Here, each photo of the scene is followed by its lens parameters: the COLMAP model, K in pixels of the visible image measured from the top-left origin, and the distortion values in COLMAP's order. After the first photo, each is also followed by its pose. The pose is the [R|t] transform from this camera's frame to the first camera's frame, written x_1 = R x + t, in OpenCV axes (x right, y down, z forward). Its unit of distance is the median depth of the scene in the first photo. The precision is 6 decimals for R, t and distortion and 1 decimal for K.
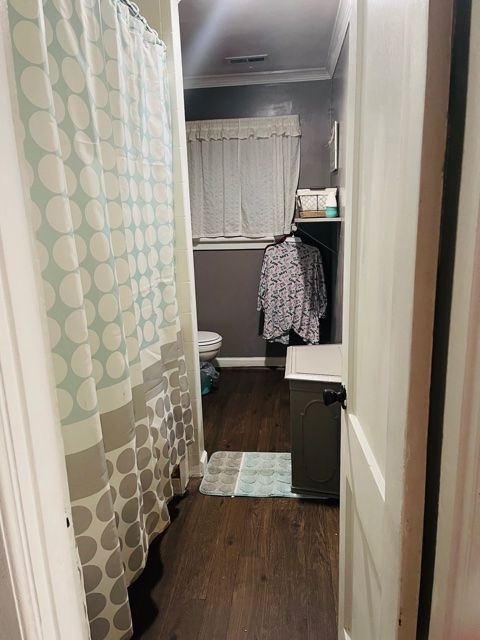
lens RADIAL K [[479.7, 0, 236.2], [0, 479.7, 322.3], [0, 0, 1]] dist [0.077063, -0.094825]
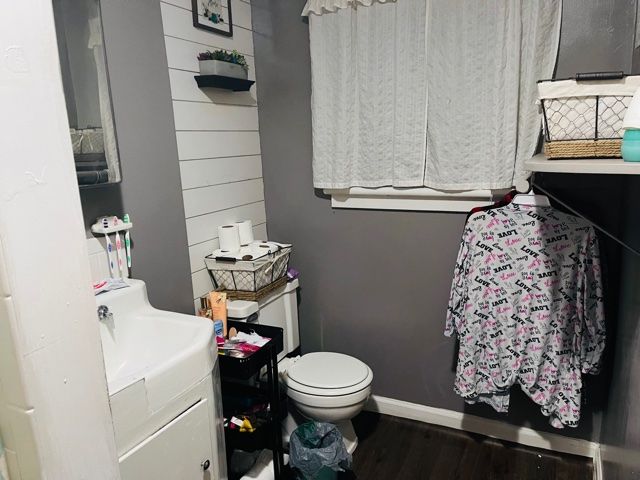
lens RADIAL K [[479.7, 0, 319.2], [0, 479.7, 244.0], [0, 0, 1]] dist [0.077063, -0.094825]
pose [[0.940851, 0.070495, -0.331407, 0.082592], [-0.072939, 0.997323, 0.005073, -0.114842], [0.330878, 0.019399, 0.943474, 0.483151]]
